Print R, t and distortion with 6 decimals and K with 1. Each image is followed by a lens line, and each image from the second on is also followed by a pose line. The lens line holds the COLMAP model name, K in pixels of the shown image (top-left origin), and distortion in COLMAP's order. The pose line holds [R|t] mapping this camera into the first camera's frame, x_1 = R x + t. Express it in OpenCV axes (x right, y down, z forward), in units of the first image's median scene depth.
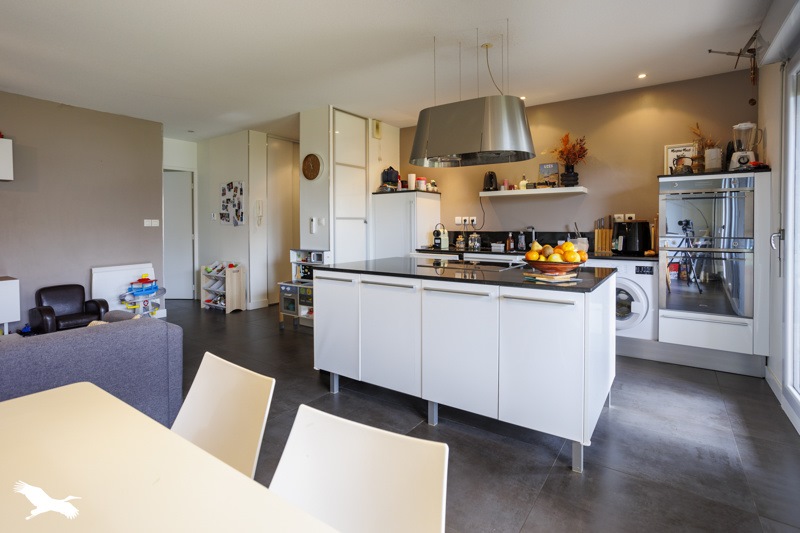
lens RADIAL K [[398.3, 0, 398.6], [0, 398.3, 234.7], [0, 0, 1]] dist [-0.017376, -0.000050]
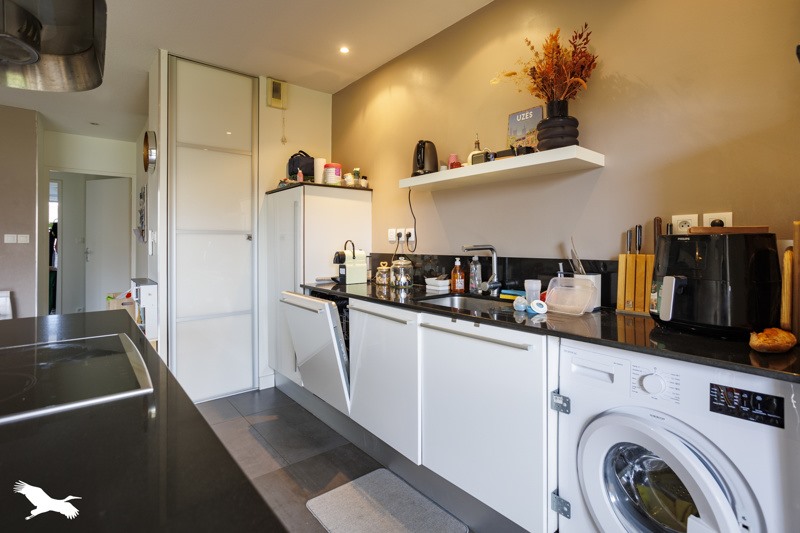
lens RADIAL K [[397.8, 0, 401.7], [0, 397.8, 238.7], [0, 0, 1]] dist [-0.002021, 0.000494]
pose [[0.964643, 0.000454, -0.263560, 0.349551], [-0.010606, 0.999255, -0.037099, -0.010209], [0.263347, 0.038583, 0.963929, 0.502116]]
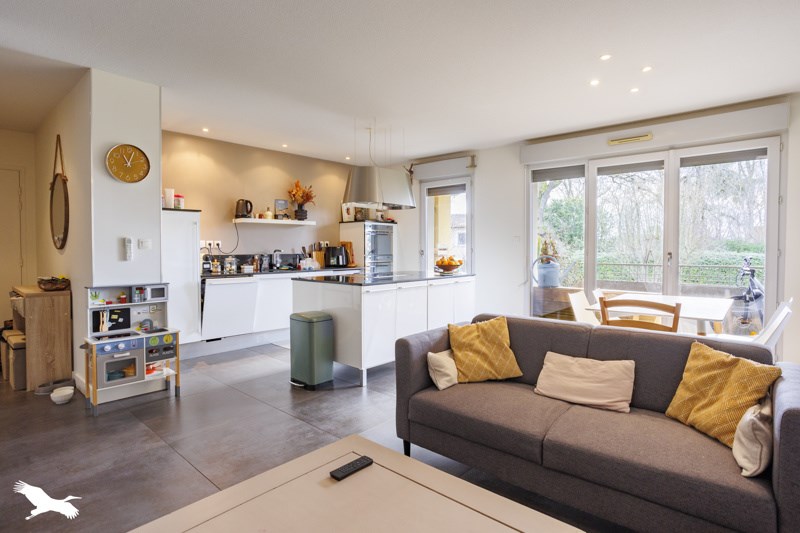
lens RADIAL K [[429.3, 0, 400.0], [0, 429.3, 266.5], [0, 0, 1]] dist [0.000499, 0.000081]
pose [[0.110226, -0.039190, 0.993134, -0.911402], [0.029158, 0.998920, 0.036182, -0.006013], [-0.993479, 0.024969, 0.111249, 0.460605]]
